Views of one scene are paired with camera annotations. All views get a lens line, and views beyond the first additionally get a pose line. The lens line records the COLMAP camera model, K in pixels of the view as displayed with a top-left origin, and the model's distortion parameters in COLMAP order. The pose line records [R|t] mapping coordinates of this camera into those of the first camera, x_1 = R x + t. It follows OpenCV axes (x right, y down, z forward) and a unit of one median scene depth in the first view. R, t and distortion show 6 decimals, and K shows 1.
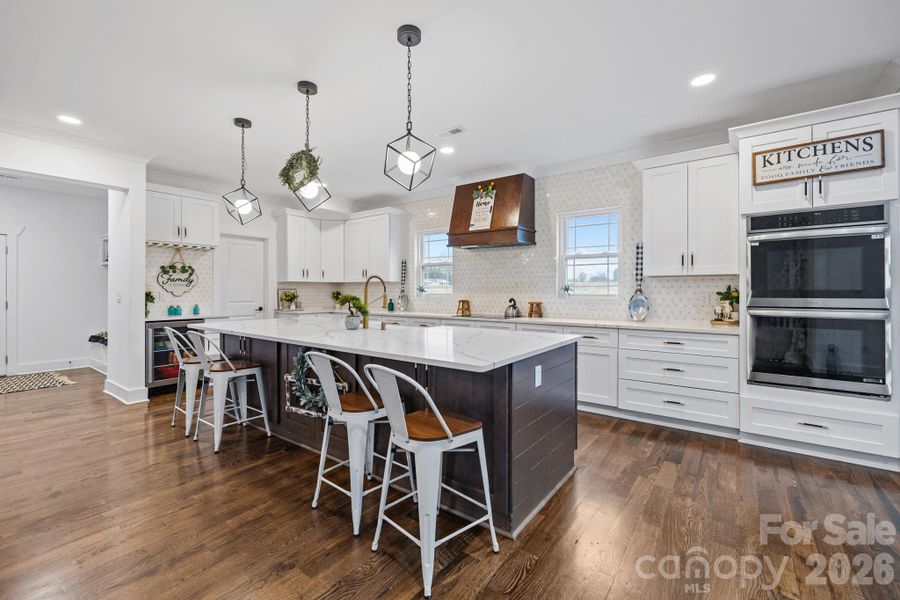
lens RADIAL K [[385.3, 0, 442.4], [0, 385.3, 290.5], [0, 0, 1]] dist [0.004408, -0.000520]
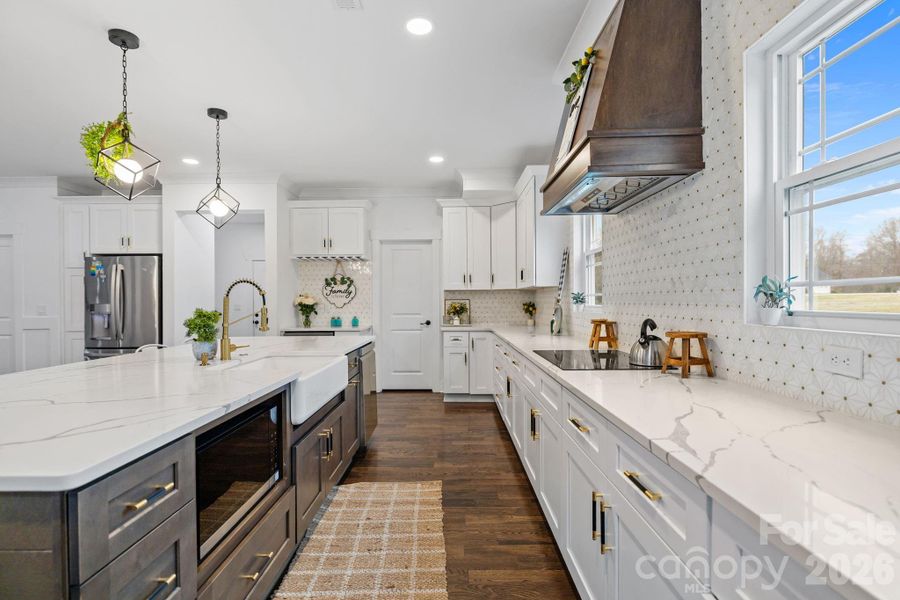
lens RADIAL K [[435.4, 0, 448.0], [0, 435.4, 307.3], [0, 0, 1]] dist [-0.010766, 0.000066]
pose [[0.596172, 0.006860, -0.802827, 0.496039], [0.007296, 0.999876, 0.013961, 0.000219], [0.802823, -0.014181, 0.596048, 0.681619]]
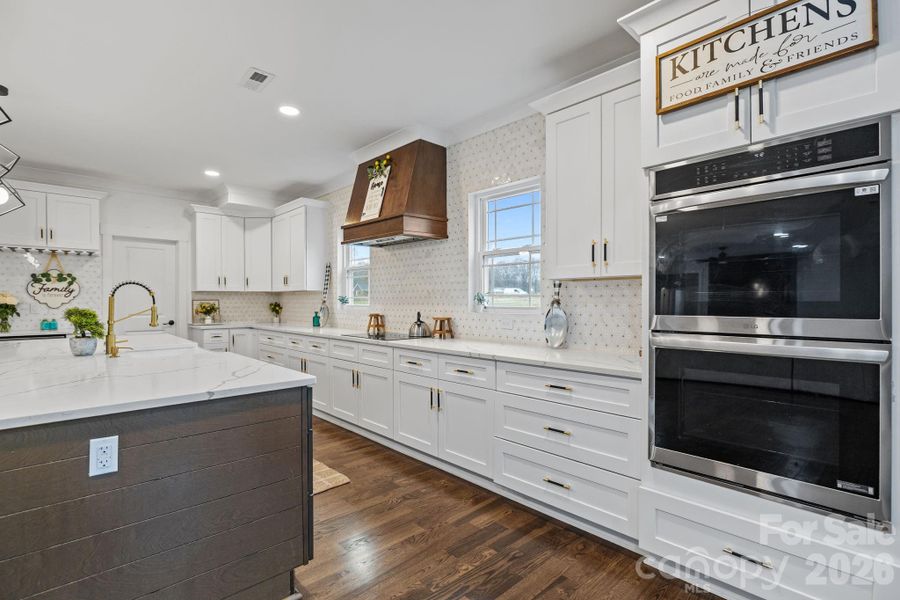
lens RADIAL K [[424.3, 0, 449.8], [0, 424.3, 302.9], [0, 0, 1]] dist [-0.006272, 0.001243]
pose [[0.986198, -0.000227, -0.165569, 0.446439], [0.001141, 0.999985, 0.005421, -0.001617], [0.165566, -0.005535, 0.986183, 0.251909]]
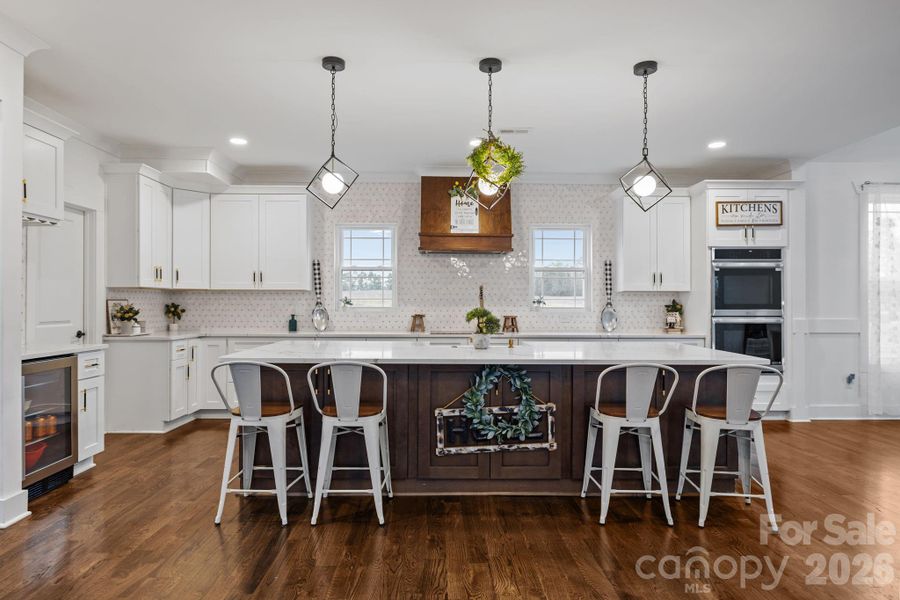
lens RADIAL K [[530.0, 0, 445.3], [0, 530.0, 302.0], [0, 0, 1]] dist [-0.000613, 0.001485]
pose [[0.788325, 0.003573, 0.615249, -0.782810], [-0.004074, 0.999992, -0.000587, -0.001736], [-0.615245, -0.002044, 0.788333, 0.095251]]
